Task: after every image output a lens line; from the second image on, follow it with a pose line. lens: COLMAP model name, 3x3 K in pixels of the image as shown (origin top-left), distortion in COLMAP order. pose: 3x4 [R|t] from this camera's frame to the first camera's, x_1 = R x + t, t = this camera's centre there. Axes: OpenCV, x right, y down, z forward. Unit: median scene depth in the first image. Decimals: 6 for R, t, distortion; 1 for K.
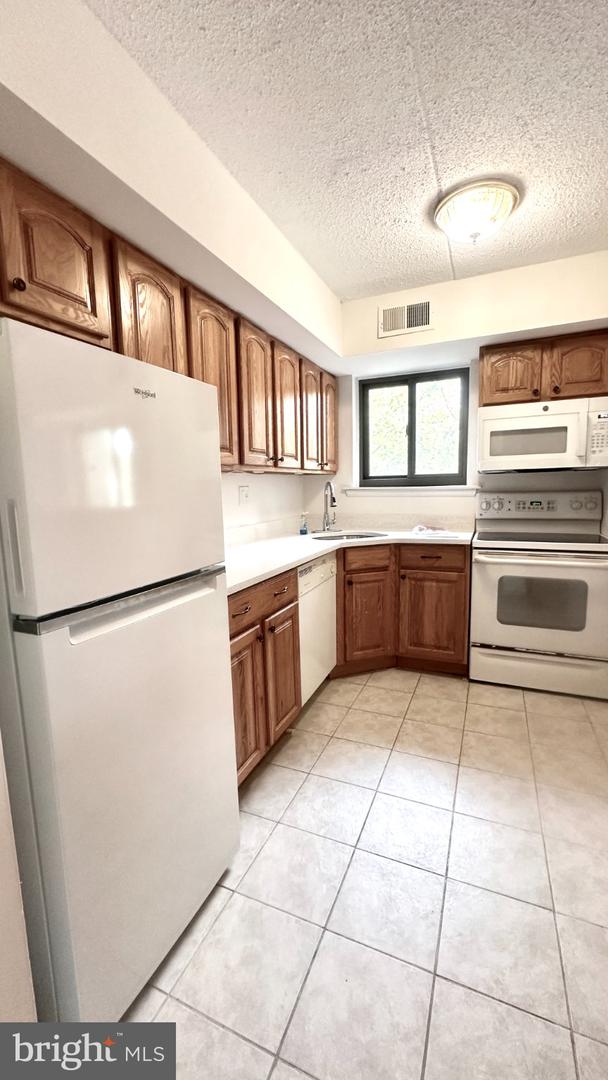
lens RADIAL K [[433.7, 0, 304.1], [0, 433.7, 539.7], [0, 0, 1]] dist [-0.011221, 0.002553]
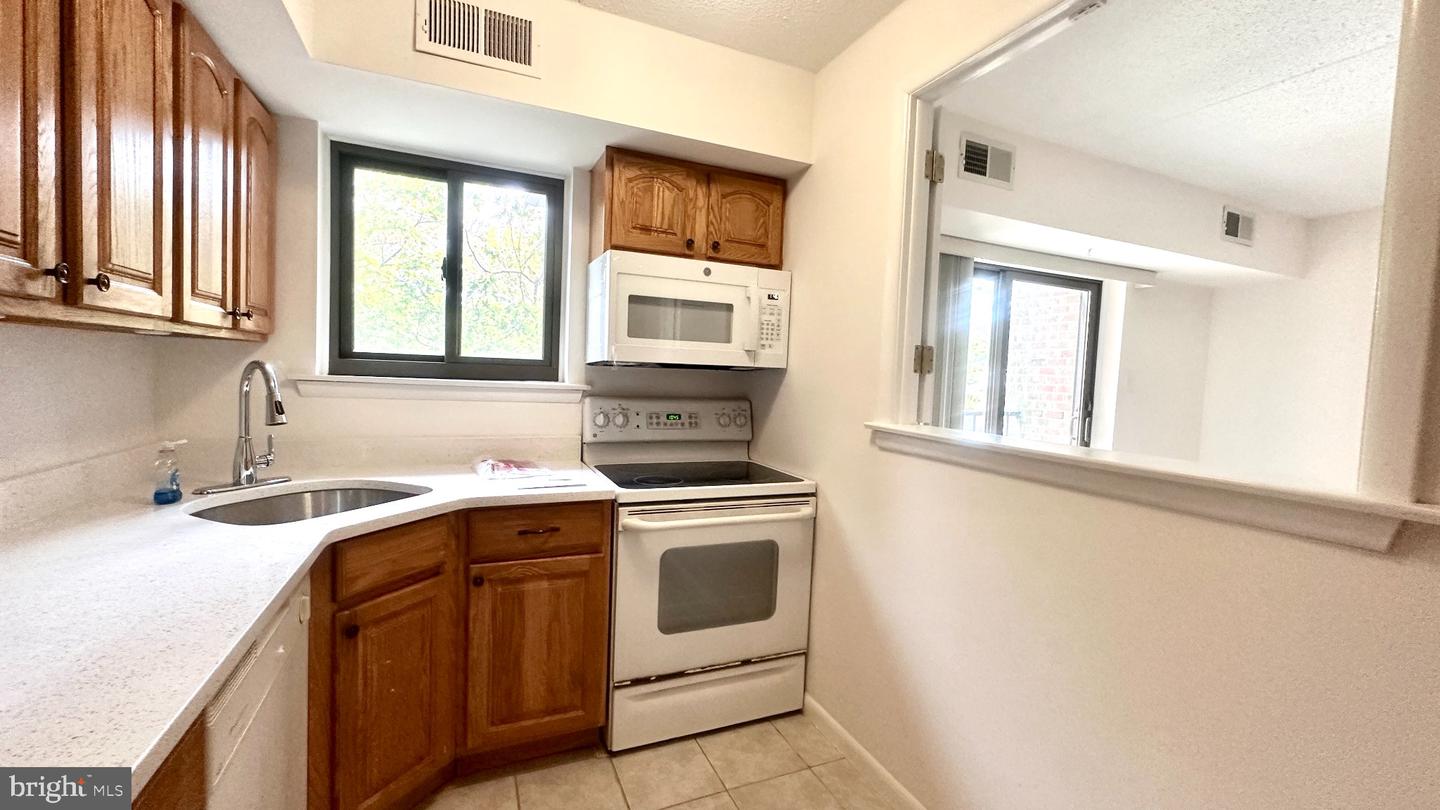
lens RADIAL K [[578.2, 0, 725.1], [0, 578.2, 404.7], [0, 0, 1]] dist [-0.011221, 0.002553]
pose [[0.673922, 0.010980, 0.738721, -0.051693], [0.035229, 0.998275, -0.046976, -0.068258], [-0.737963, 0.057682, 0.672372, 0.428458]]
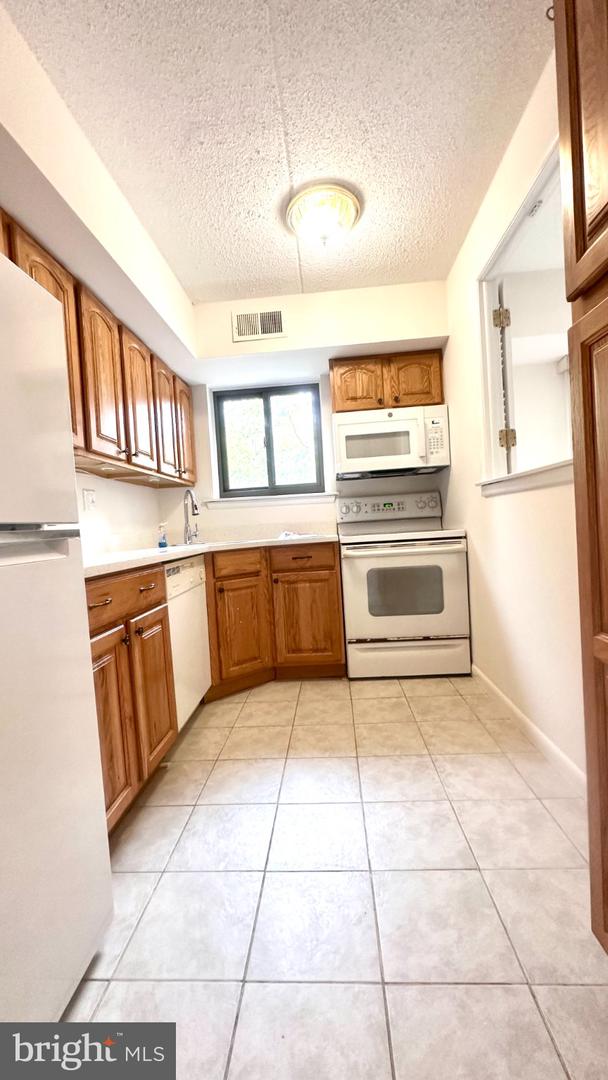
lens RADIAL K [[433.7, 0, 305.6], [0, 433.7, 538.8], [0, 0, 1]] dist [-0.011221, 0.002553]
pose [[0.939562, -0.048093, 0.338986, -0.033672], [0.083438, 0.992398, -0.090470, 0.094622], [-0.332058, 0.113286, 0.936432, 0.074340]]
